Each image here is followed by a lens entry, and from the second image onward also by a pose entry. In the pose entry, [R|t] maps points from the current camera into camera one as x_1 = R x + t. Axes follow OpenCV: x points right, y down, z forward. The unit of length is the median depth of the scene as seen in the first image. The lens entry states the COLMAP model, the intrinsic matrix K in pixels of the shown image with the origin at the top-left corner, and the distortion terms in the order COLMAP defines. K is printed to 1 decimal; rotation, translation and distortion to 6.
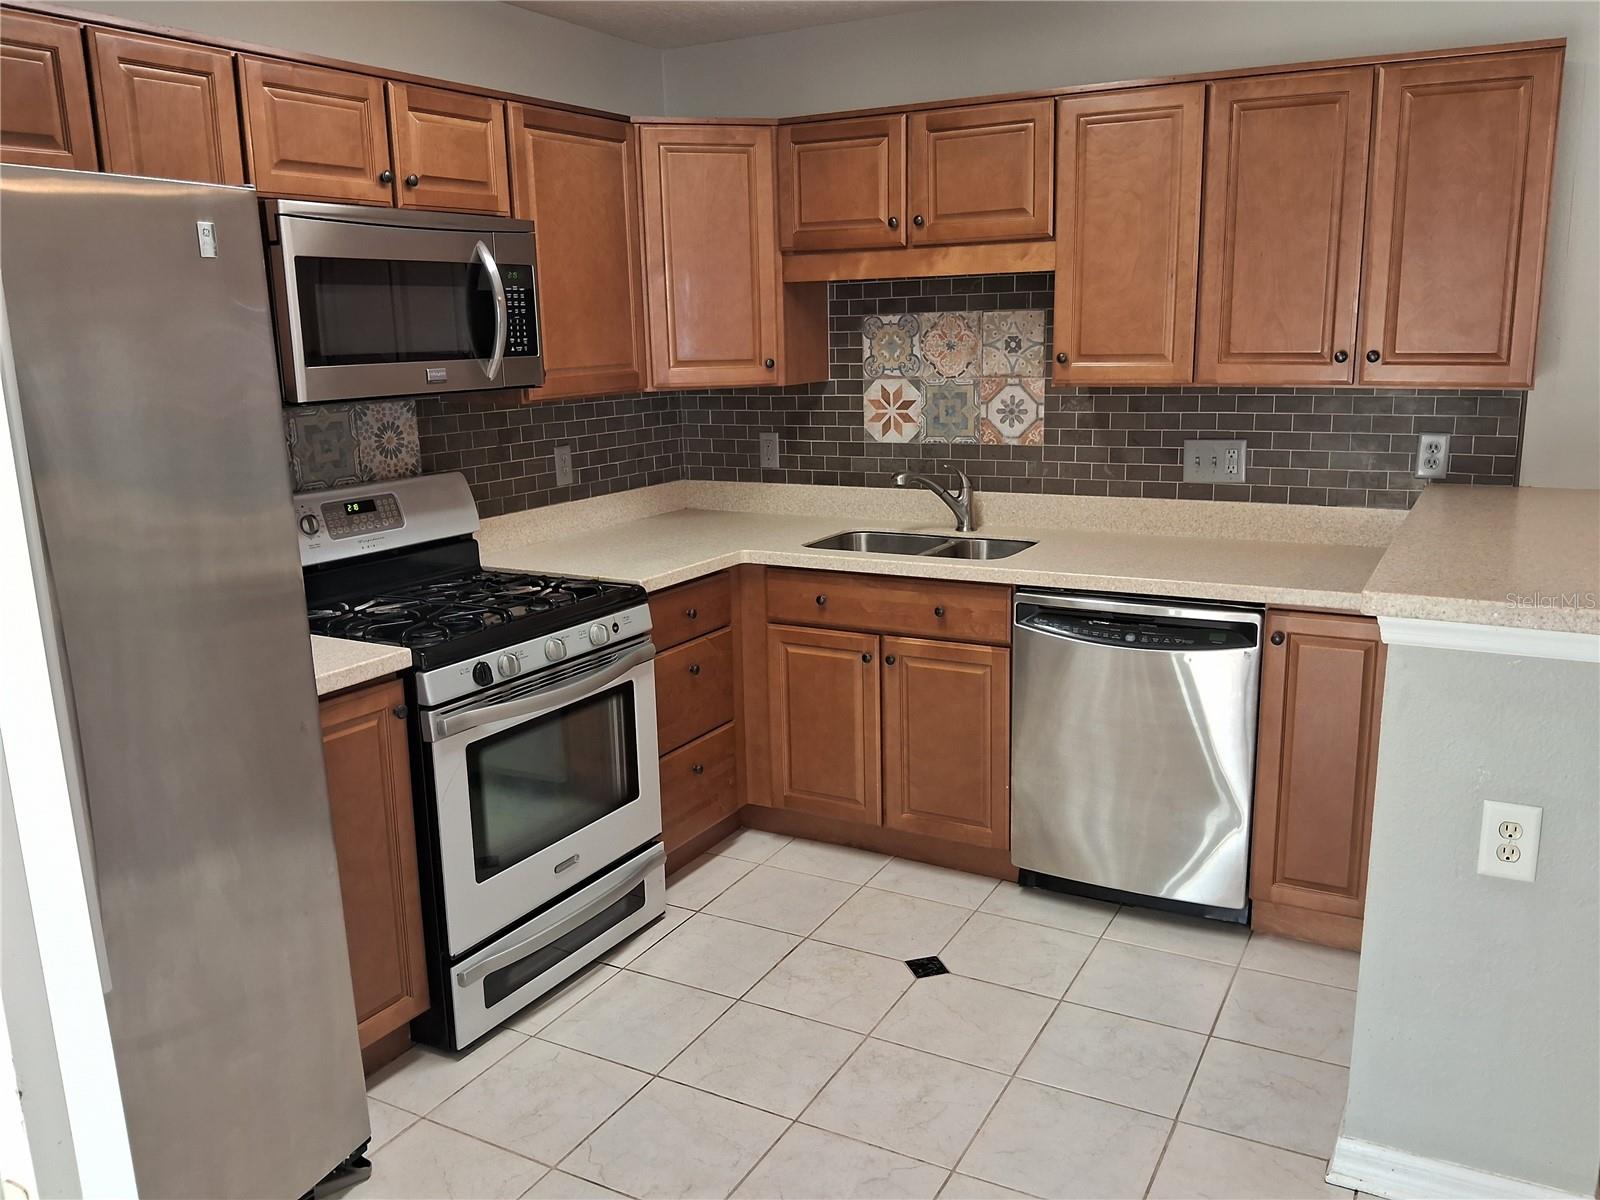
lens RADIAL K [[1244.0, 0, 812.5], [0, 1244.0, 594.5], [0, 0, 1]] dist [0.075870, -0.161585]
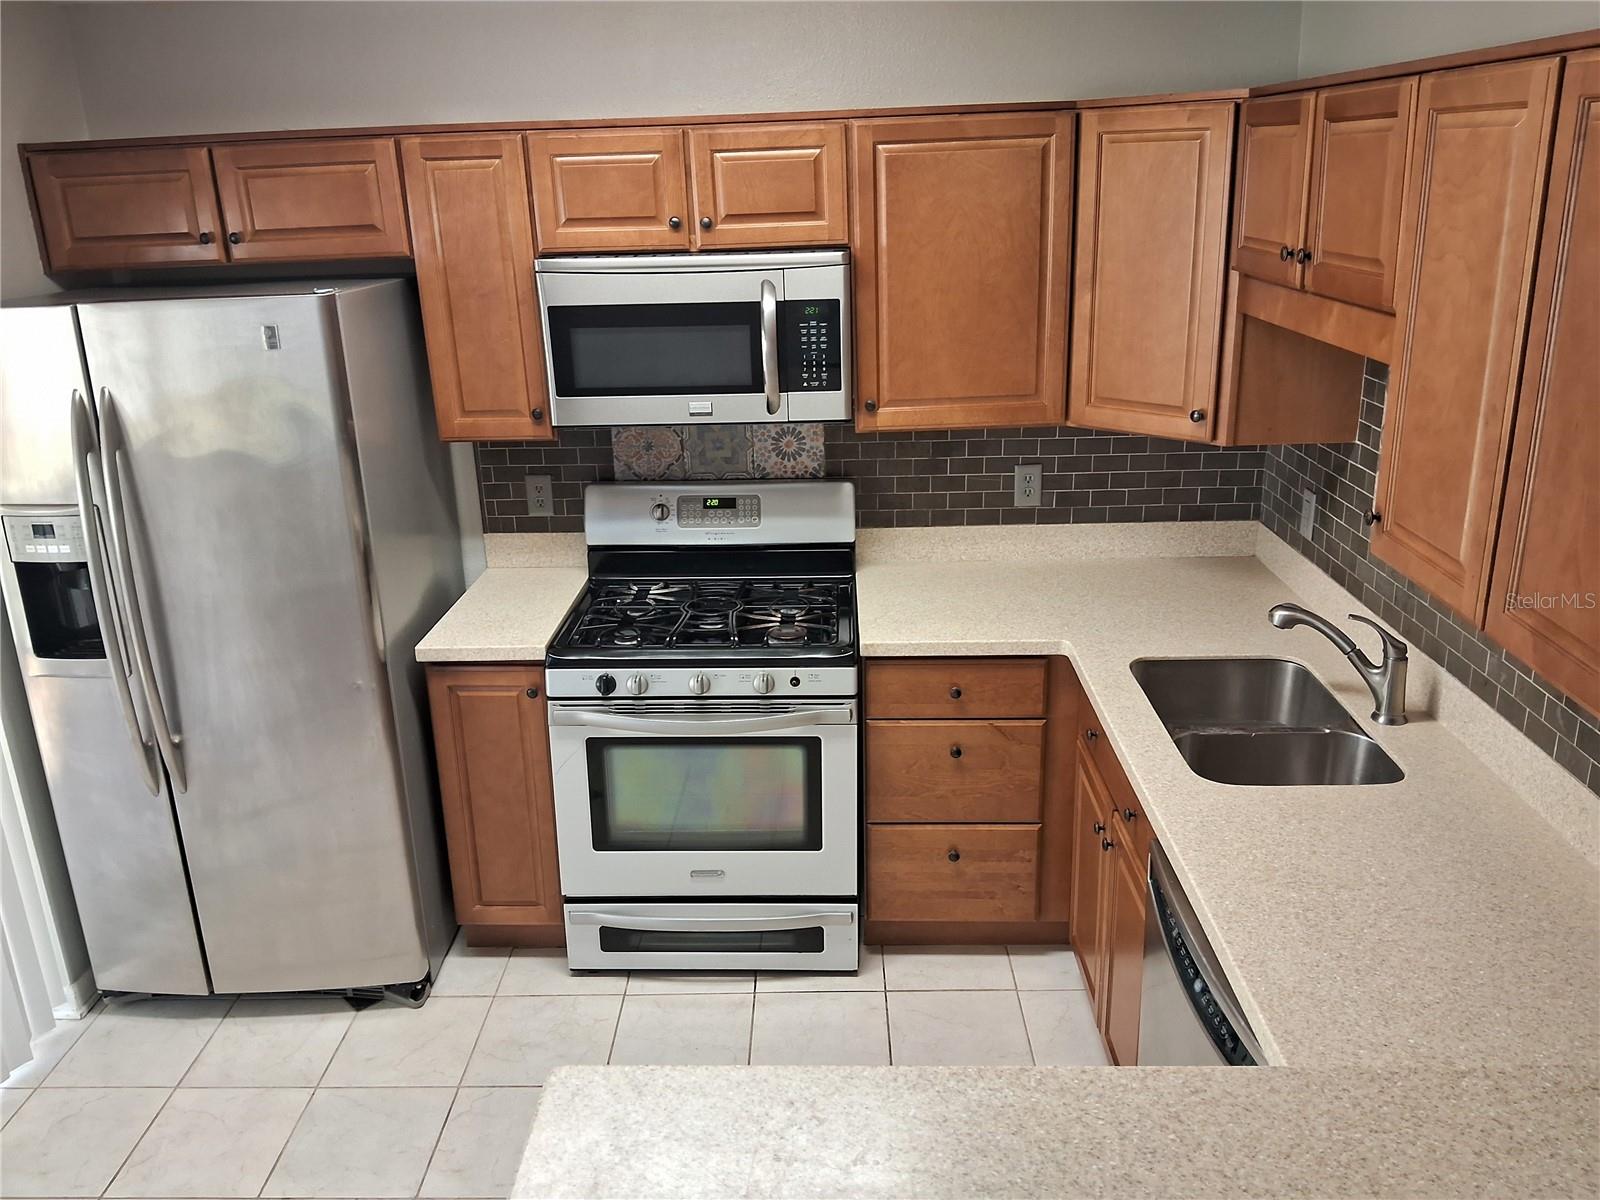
lens RADIAL K [[1244.0, 0, 812.5], [0, 1244.0, 594.5], [0, 0, 1]] dist [0.075870, -0.161585]
pose [[0.468744, 0.291386, -0.833891, 0.651484], [-0.170153, 0.956131, 0.238454, -0.277315], [0.866791, 0.030115, 0.497761, 0.519946]]
